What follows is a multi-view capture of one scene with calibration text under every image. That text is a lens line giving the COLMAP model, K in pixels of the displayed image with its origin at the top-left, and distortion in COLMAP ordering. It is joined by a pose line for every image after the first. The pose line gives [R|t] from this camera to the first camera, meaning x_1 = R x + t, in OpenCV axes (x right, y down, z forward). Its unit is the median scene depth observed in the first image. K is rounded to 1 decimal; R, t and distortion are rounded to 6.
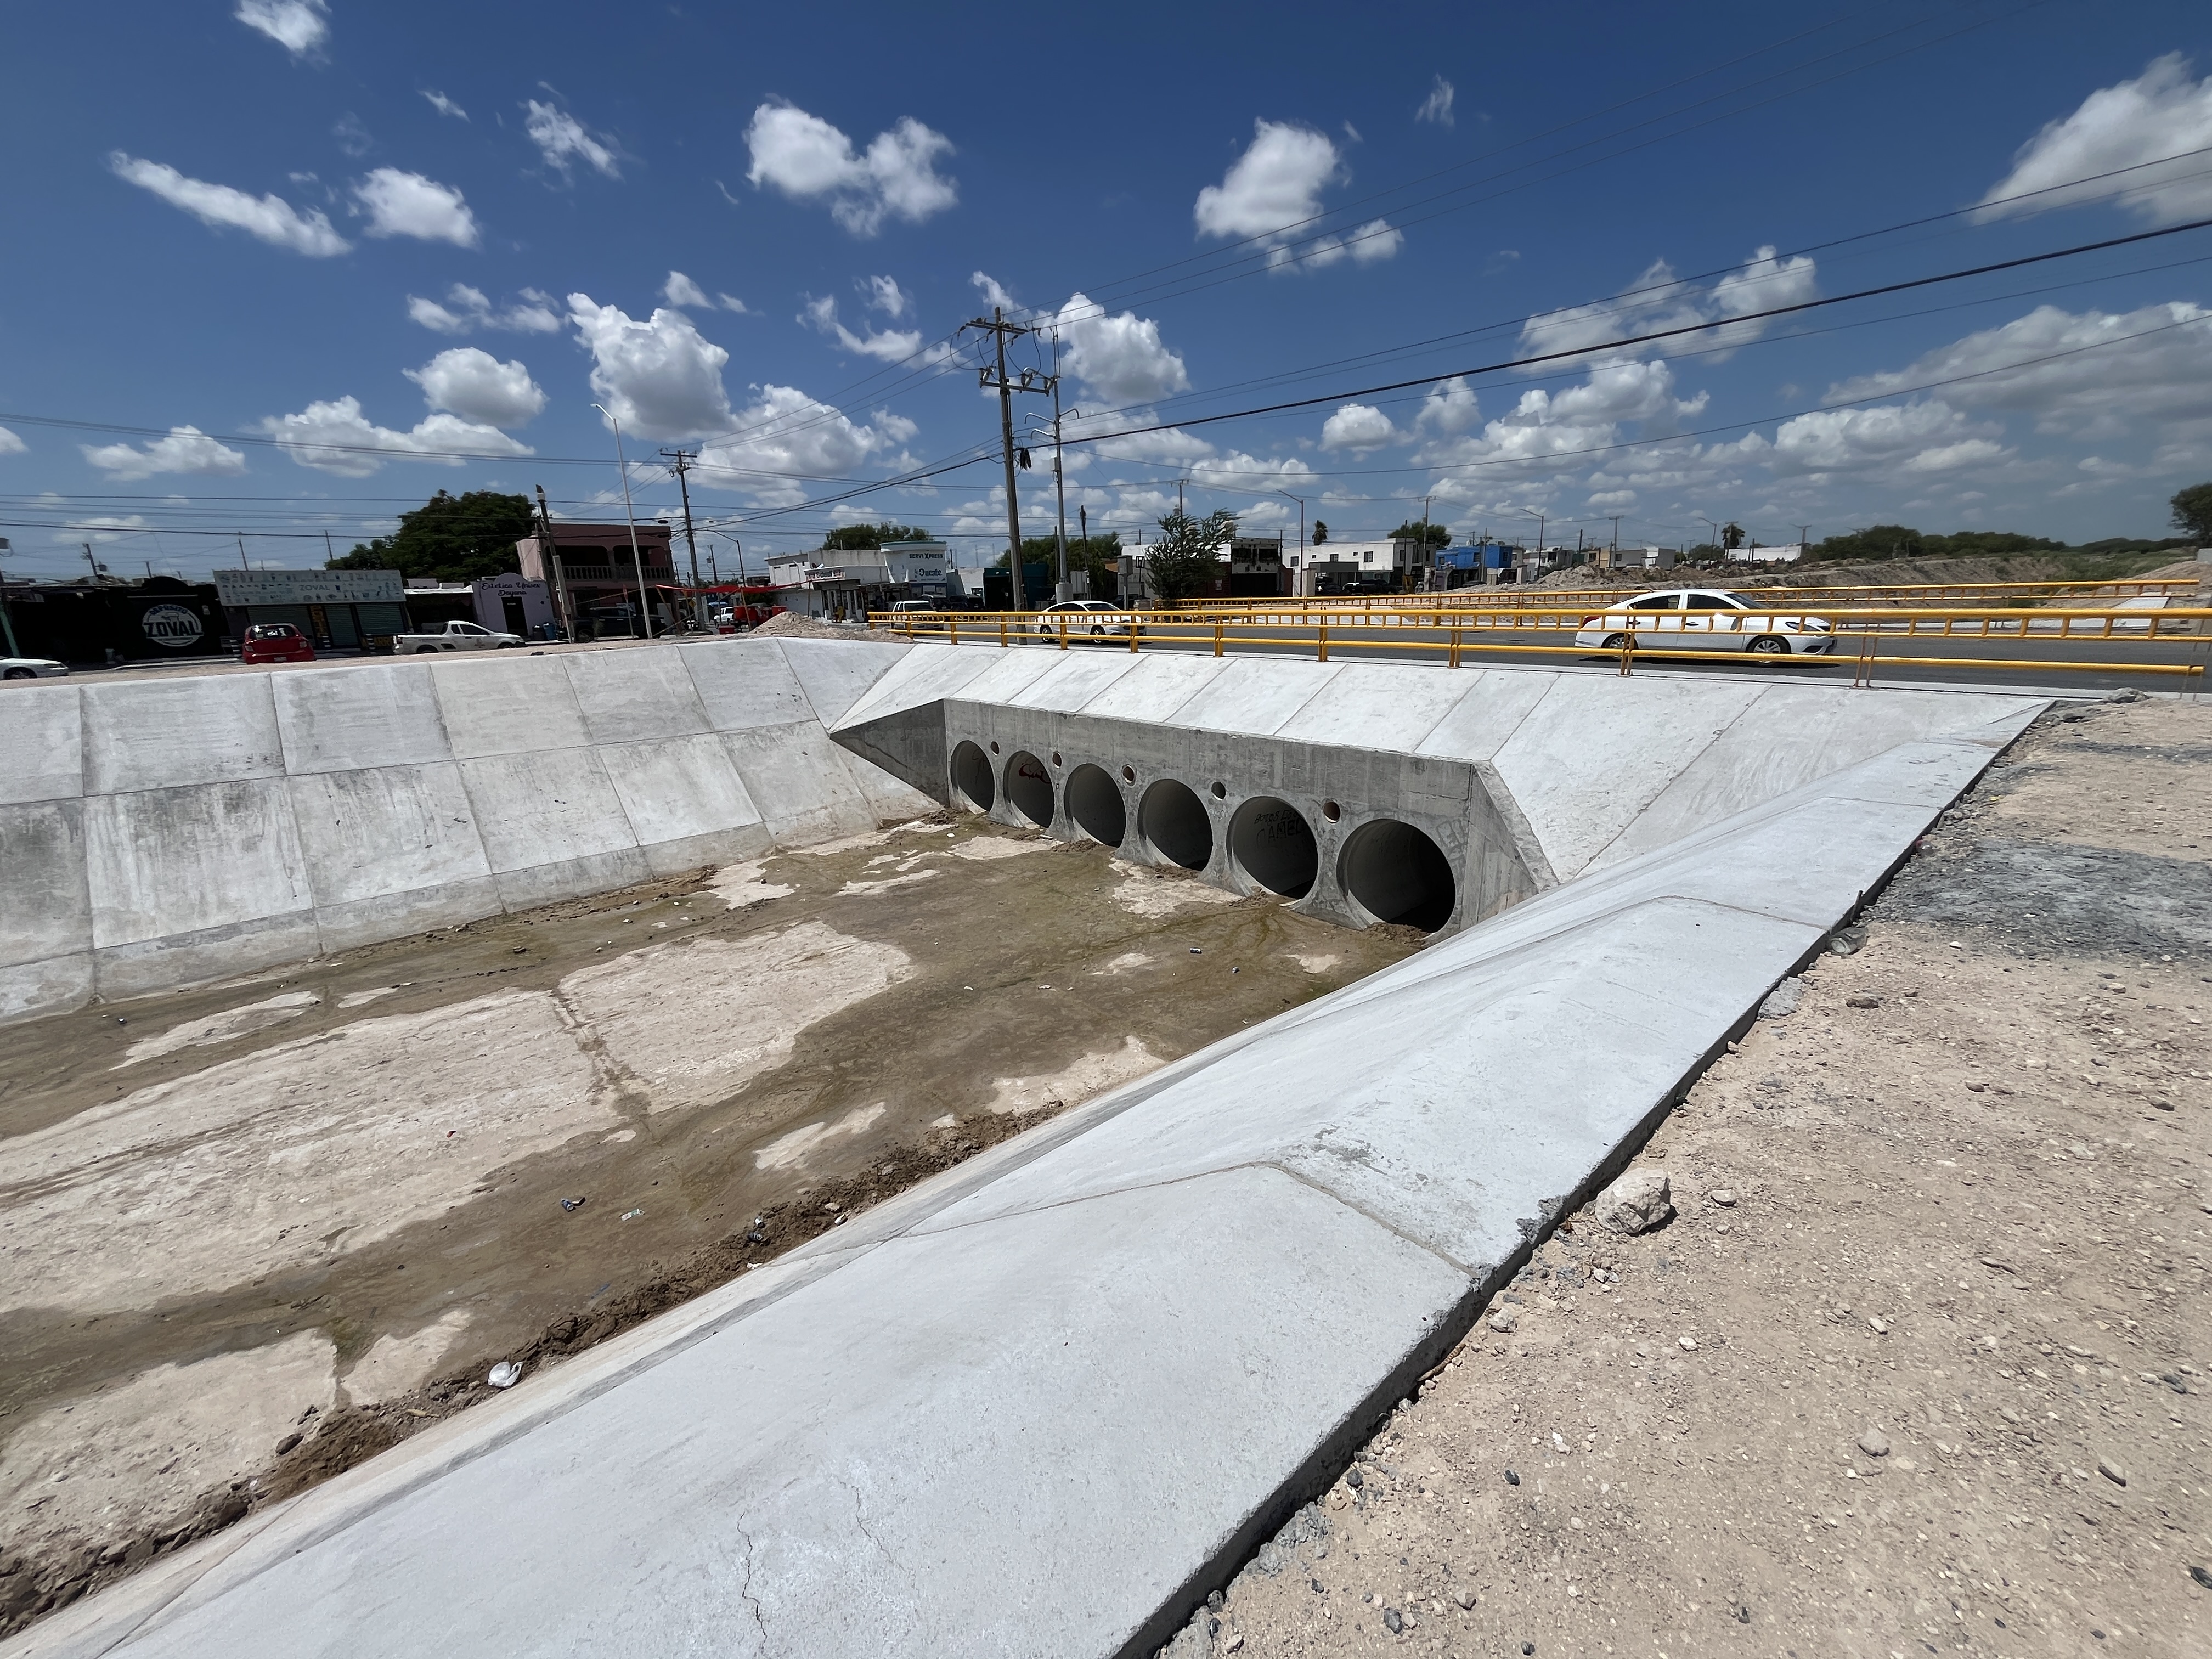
lens RADIAL K [[890.7, 0, 1102.3], [0, 890.7, 833.1], [0, 0, 1]] dist [-0.003078, 0.000193]
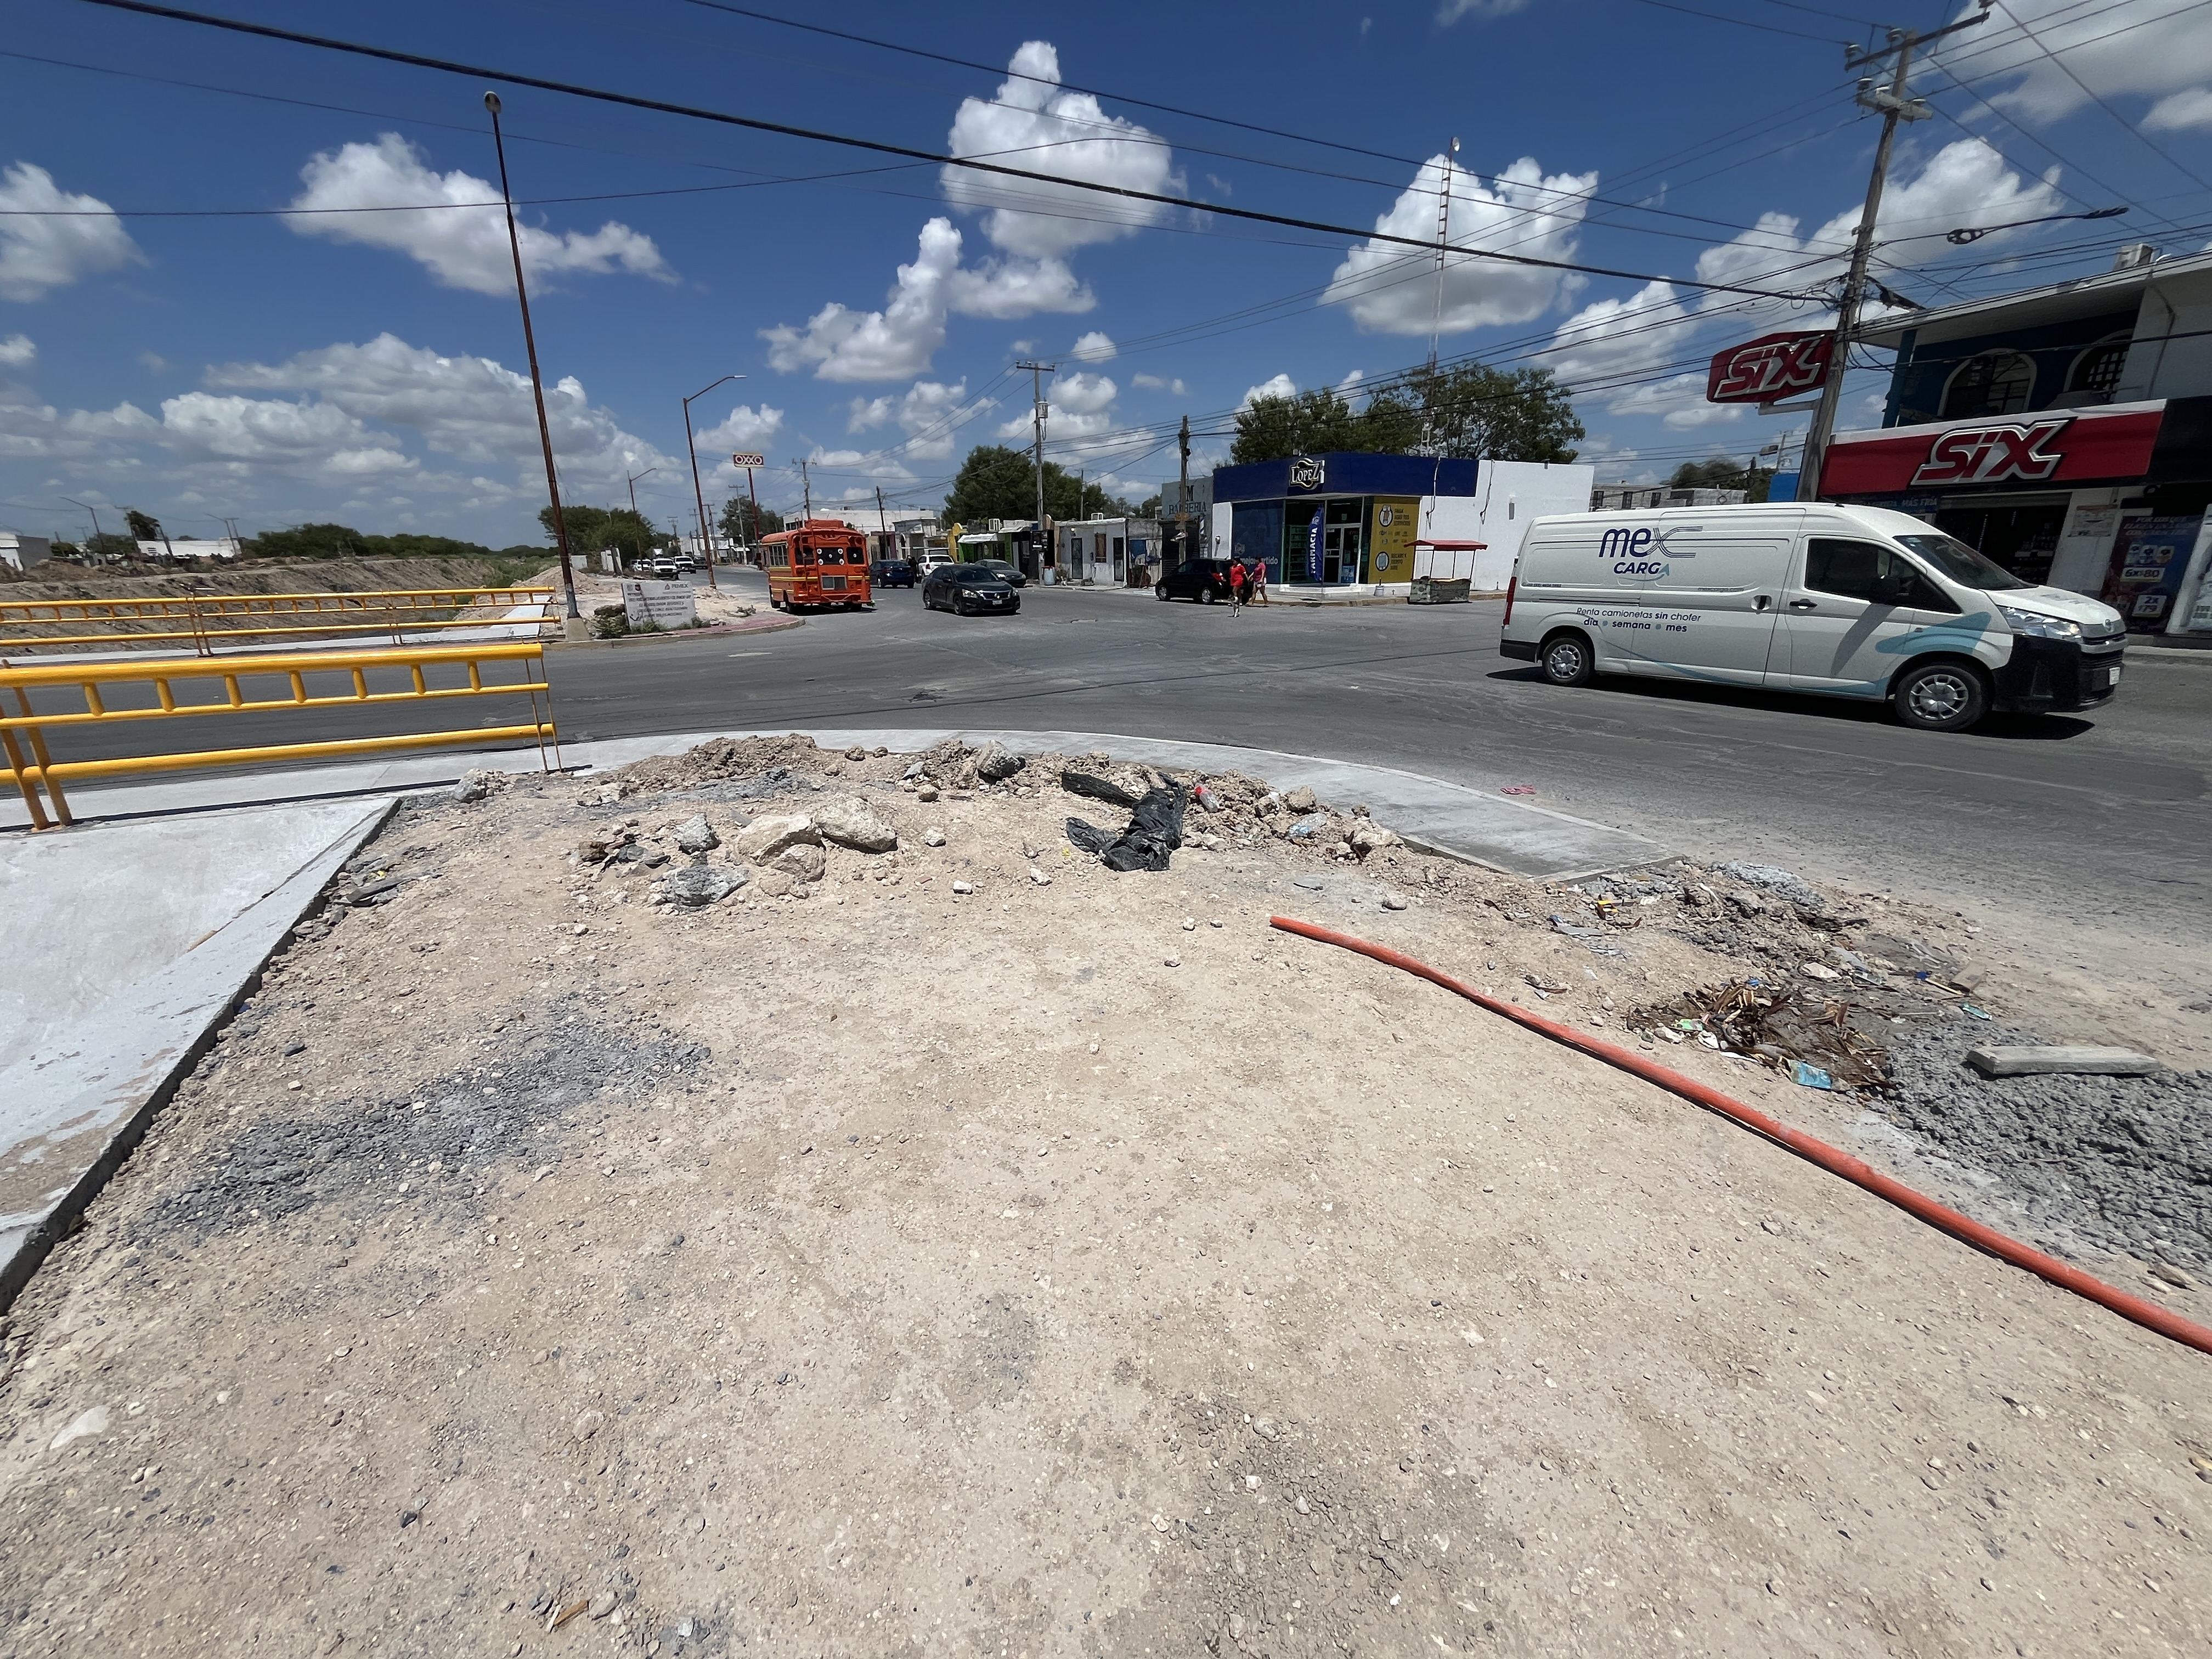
lens RADIAL K [[890.7, 0, 1102.3], [0, 890.7, 833.1], [0, 0, 1]] dist [-0.003078, 0.000193]
pose [[0.187005, -0.266256, 0.945588, 0.380120], [0.264423, 0.940685, 0.212582, -0.085636], [-0.946102, 0.210282, 0.246318, 0.256280]]
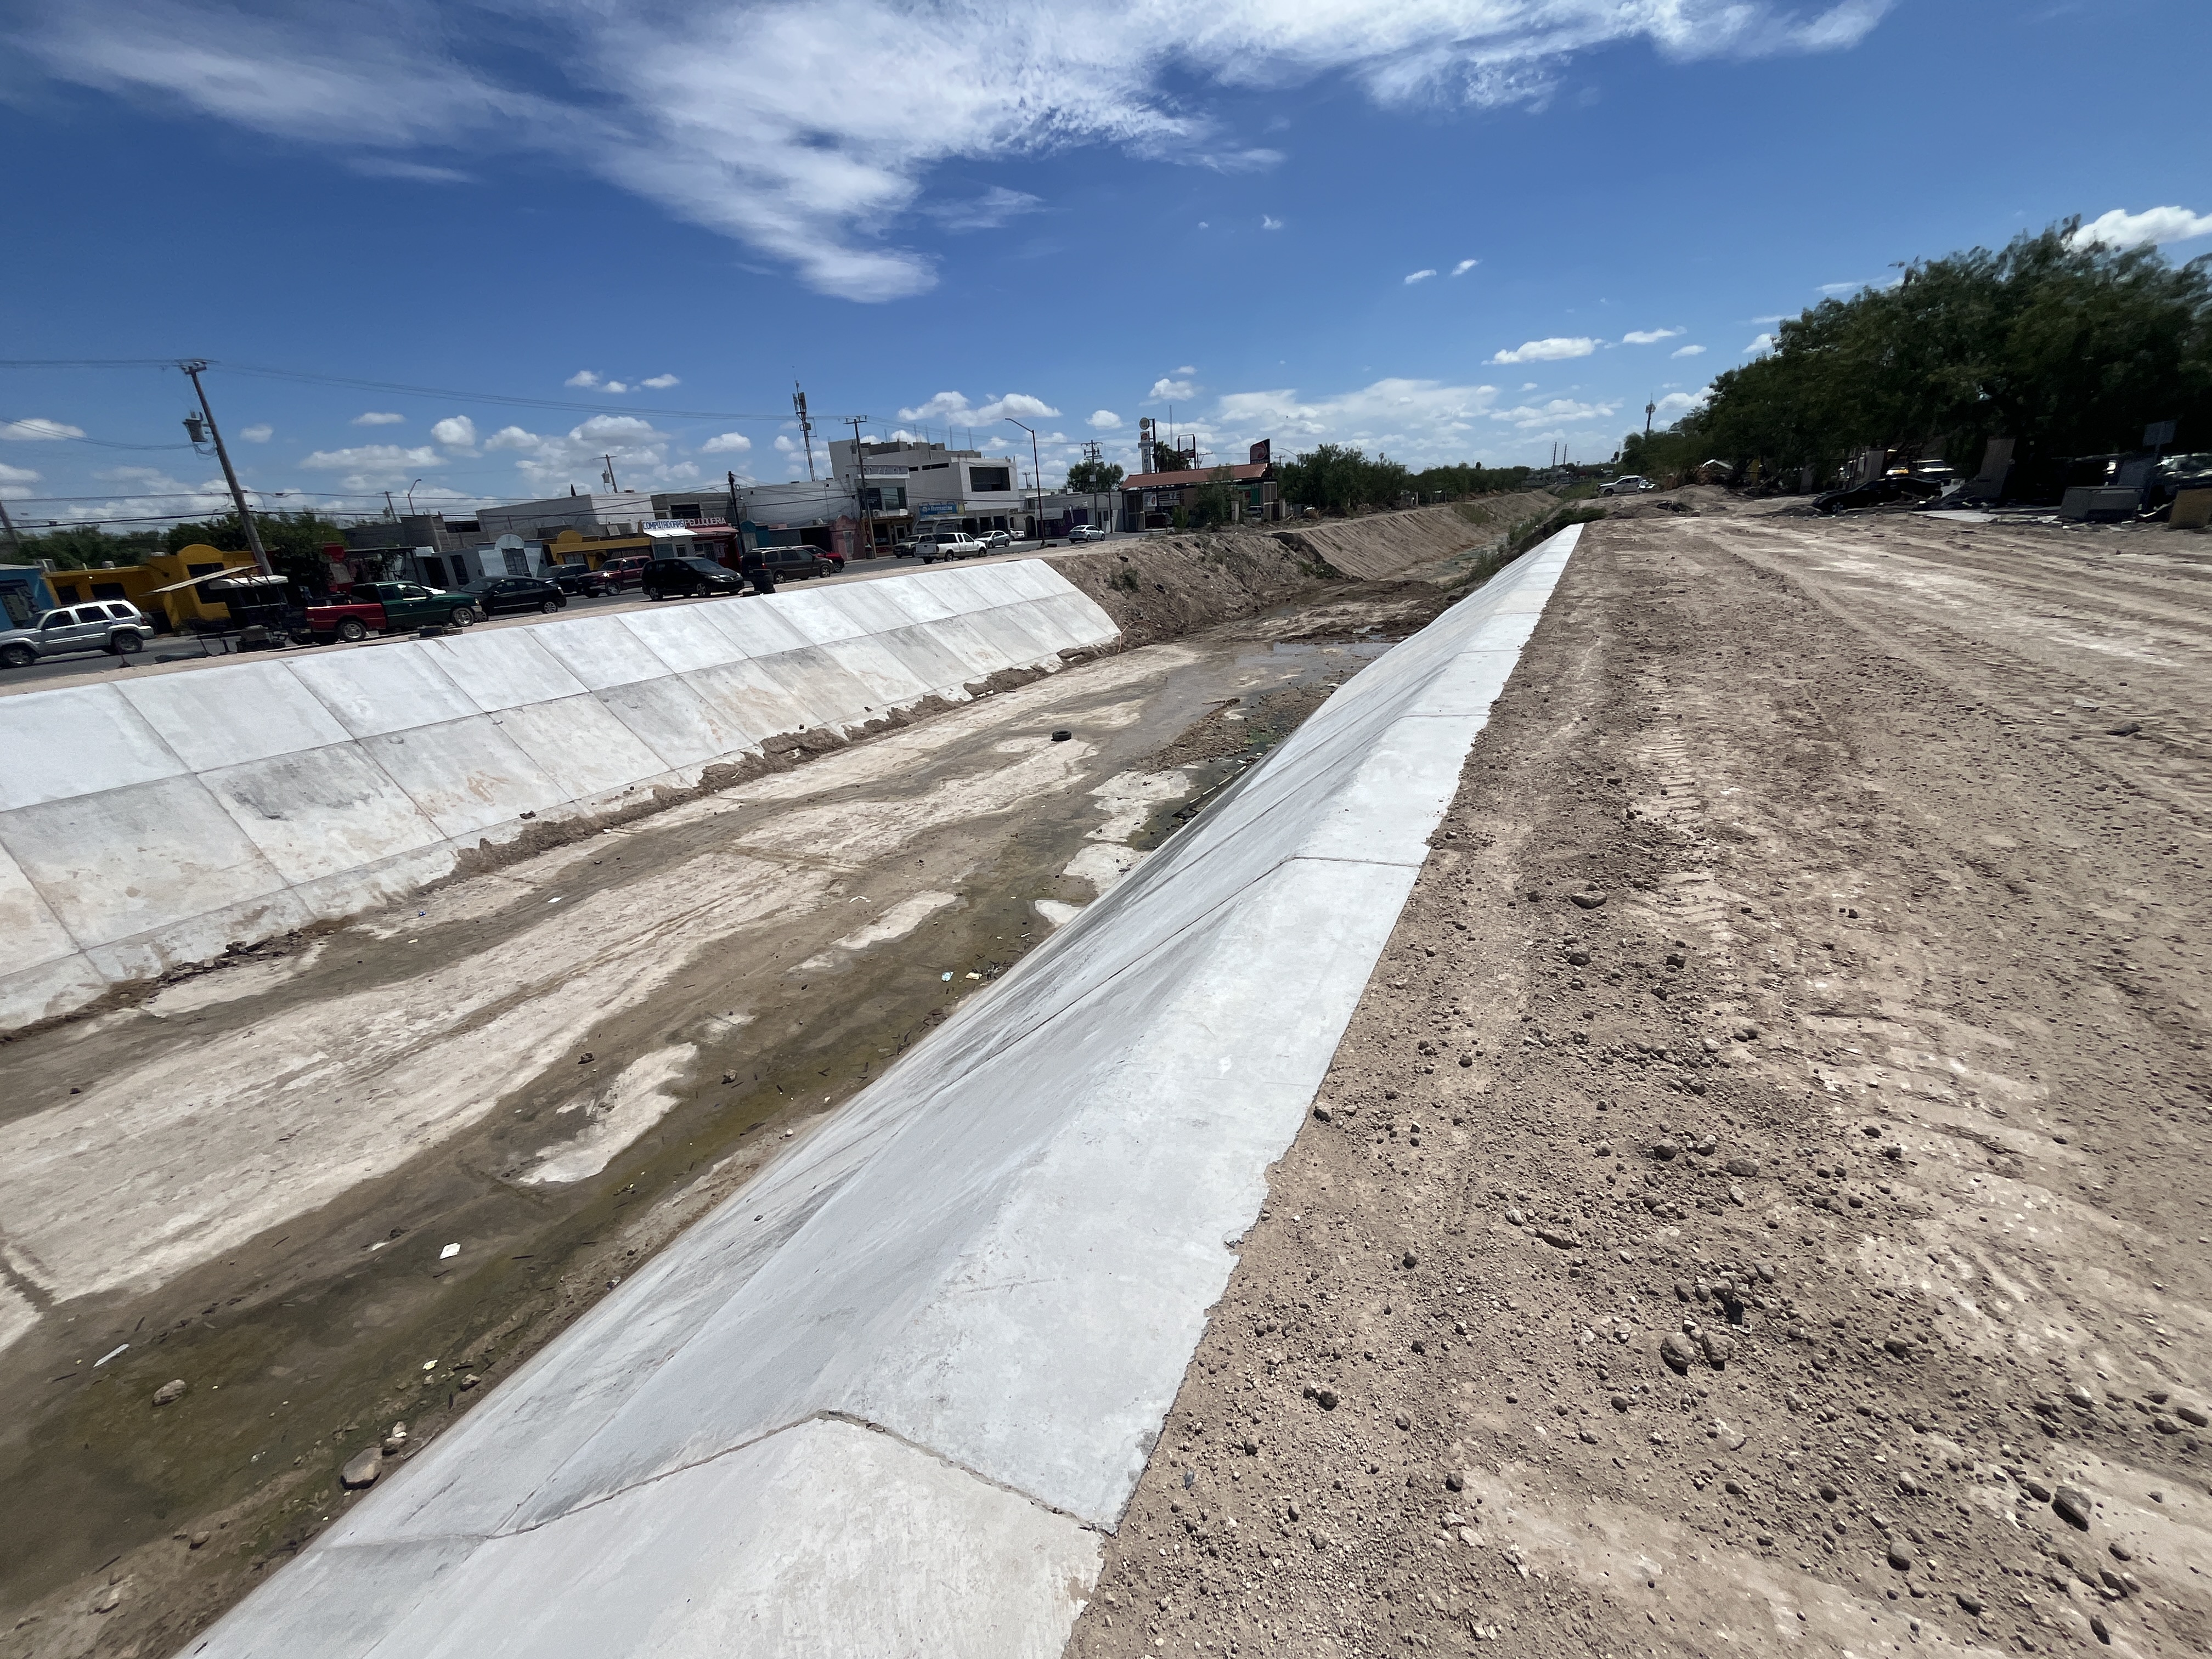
lens RADIAL K [[890.7, 0, 1102.3], [0, 890.7, 833.1], [0, 0, 1]] dist [-0.003078, 0.000193]
pose [[-0.922771, 0.218040, -0.317729, -0.997613], [-0.000426, 0.823947, 0.566666, -0.358726], [0.385348, 0.523039, -0.760222, 1.357467]]
